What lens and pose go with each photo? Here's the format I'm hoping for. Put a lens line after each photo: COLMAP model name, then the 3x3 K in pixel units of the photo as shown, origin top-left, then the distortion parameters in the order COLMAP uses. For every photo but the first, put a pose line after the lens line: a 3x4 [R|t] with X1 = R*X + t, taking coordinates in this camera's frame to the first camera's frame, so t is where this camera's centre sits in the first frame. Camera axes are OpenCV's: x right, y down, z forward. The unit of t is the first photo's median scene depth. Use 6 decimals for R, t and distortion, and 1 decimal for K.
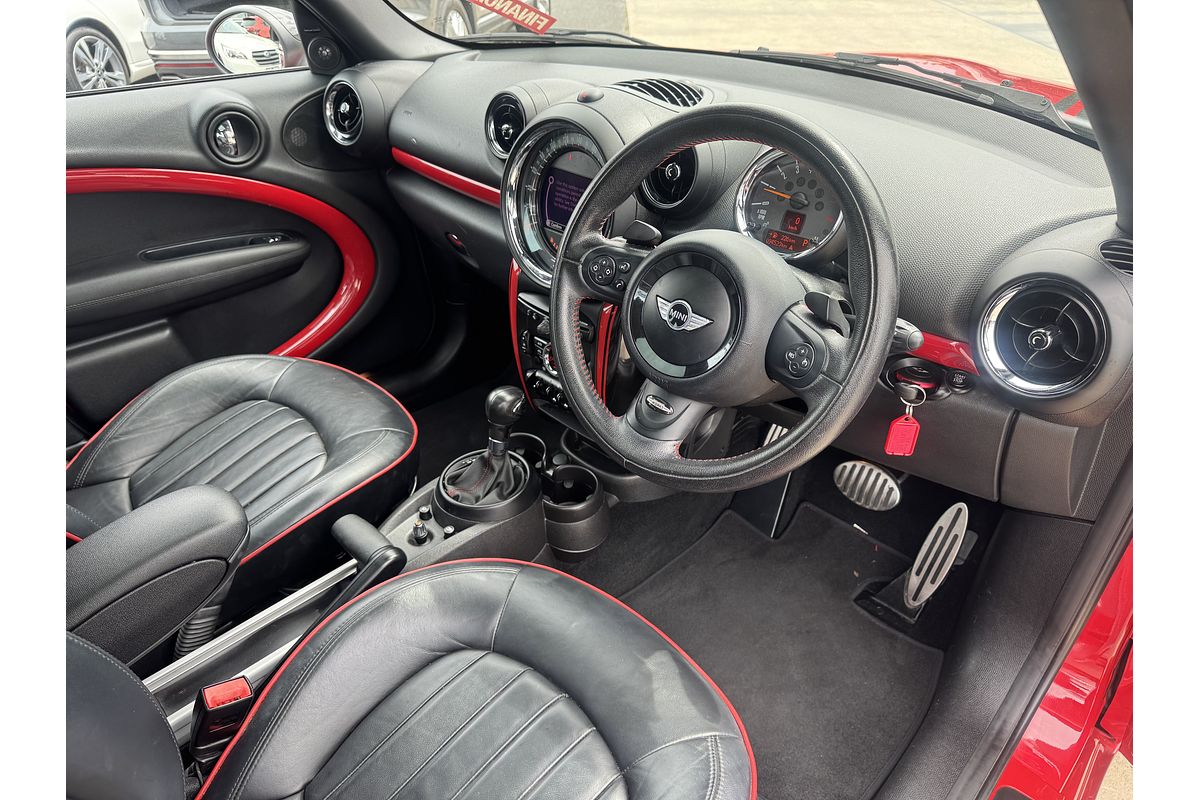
lens RADIAL K [[793.8, 0, 599.7], [0, 793.8, 383.5], [0, 0, 1]] dist [-0.006790, -0.001163]
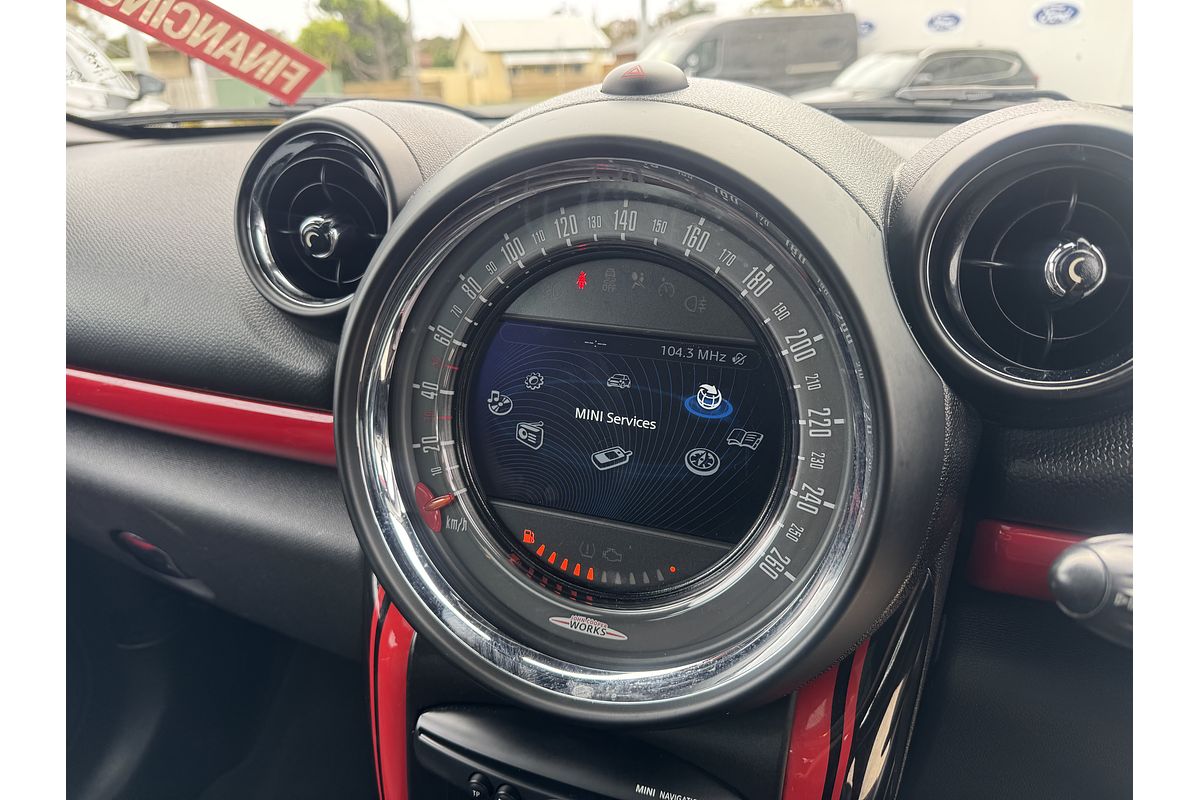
lens RADIAL K [[793.8, 0, 599.7], [0, 793.8, 383.5], [0, 0, 1]] dist [-0.006790, -0.001163]
pose [[0.911457, -0.113627, 0.395391, -0.144274], [0.200986, 0.961585, -0.186974, -0.165991], [-0.358957, 0.249887, 0.899281, 0.650489]]
